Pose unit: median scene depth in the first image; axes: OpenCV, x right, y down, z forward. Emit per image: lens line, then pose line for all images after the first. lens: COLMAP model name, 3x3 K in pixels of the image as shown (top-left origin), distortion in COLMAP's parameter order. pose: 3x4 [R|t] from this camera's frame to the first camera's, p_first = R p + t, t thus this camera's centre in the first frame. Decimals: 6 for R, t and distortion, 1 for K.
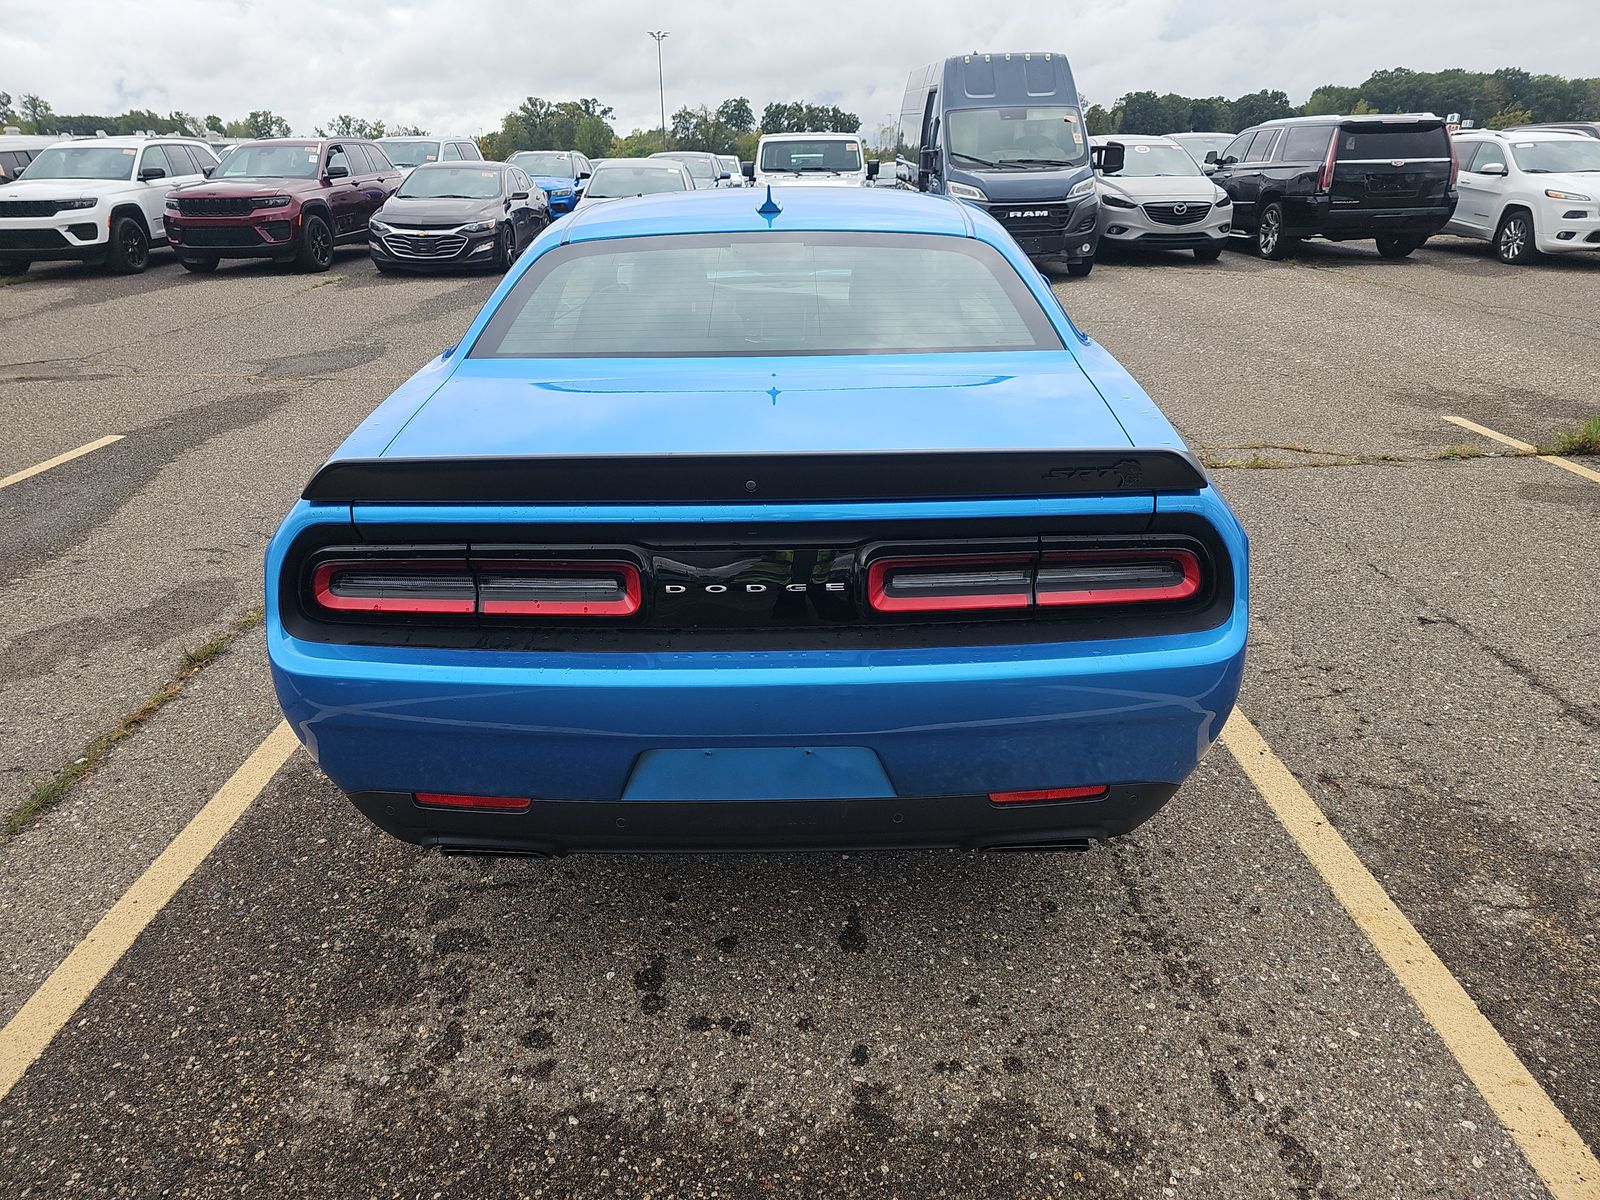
lens RADIAL K [[1133.8, 0, 800.0], [0, 1133.8, 600.0], [0, 0, 1]] dist [0.050728, -0.048977]
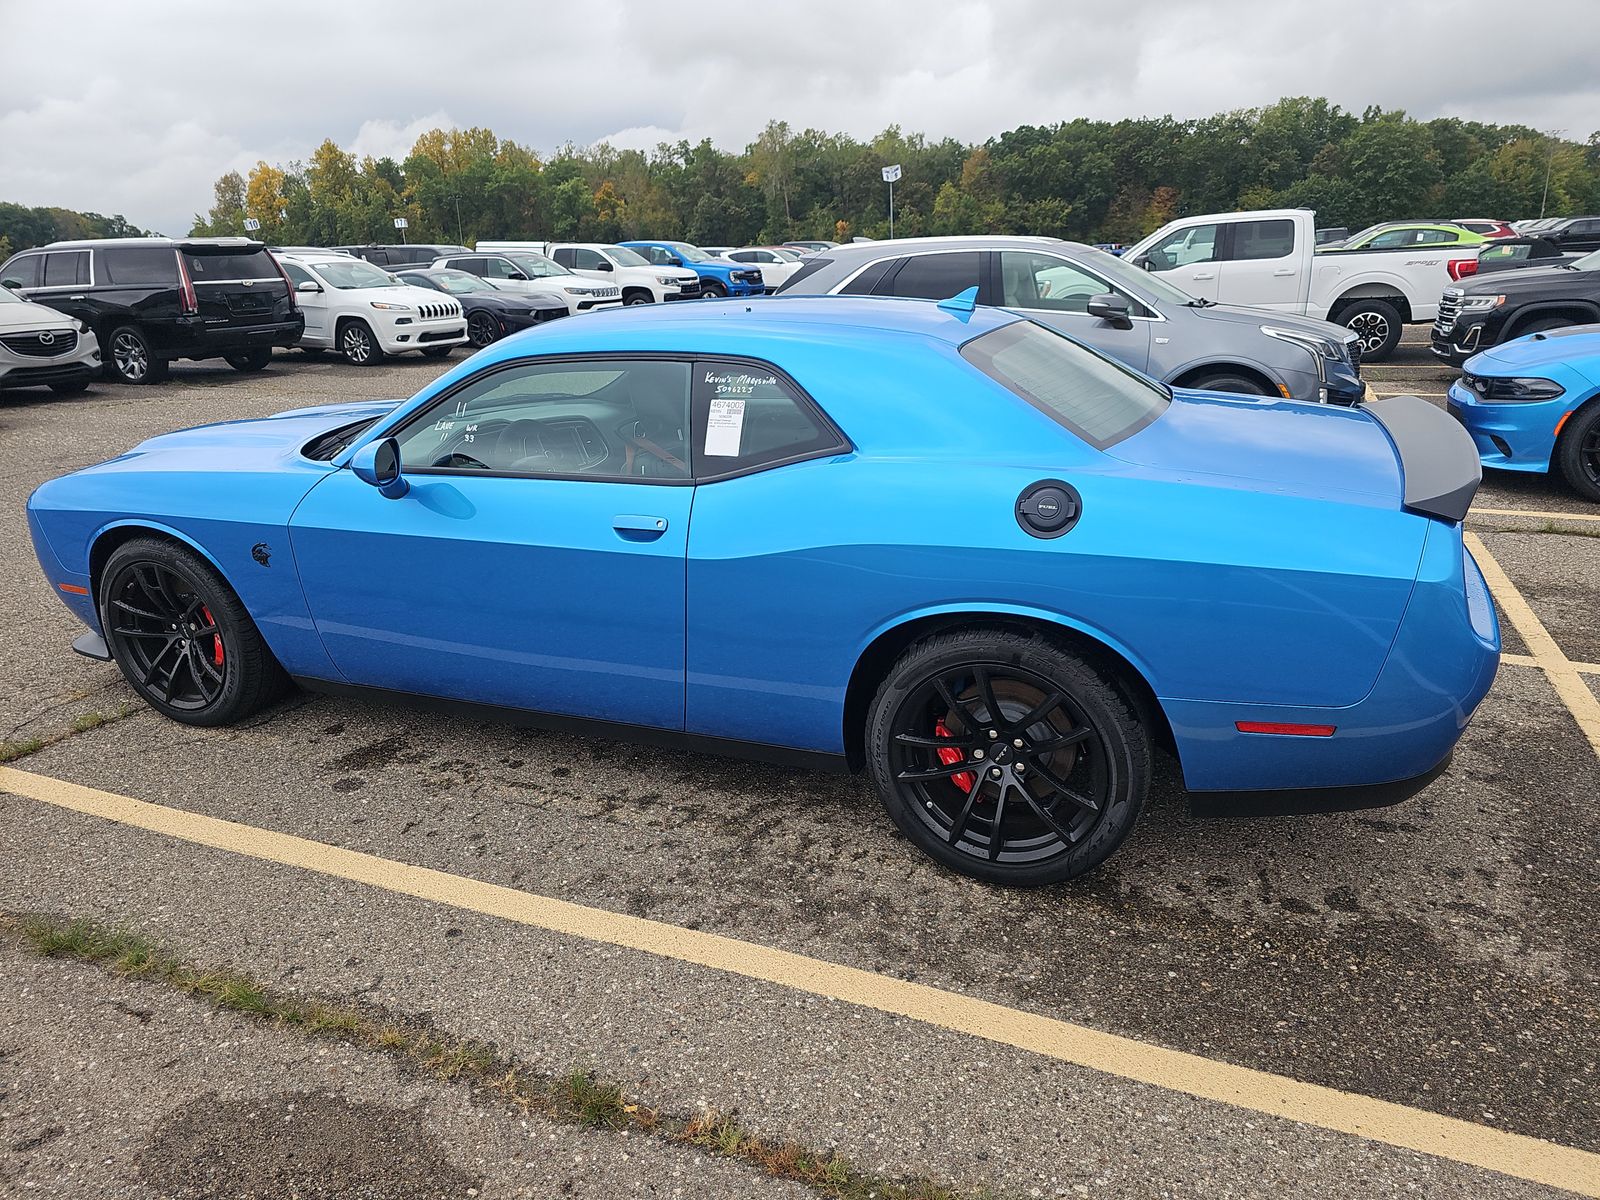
lens RADIAL K [[1133.8, 0, 800.0], [0, 1133.8, 600.0], [0, 0, 1]] dist [0.050728, -0.048977]
pose [[0.329009, -0.273401, 0.903883, -0.342577], [0.360616, 0.921007, 0.147318, -0.085150], [-0.872760, 0.277485, 0.401612, 0.215847]]
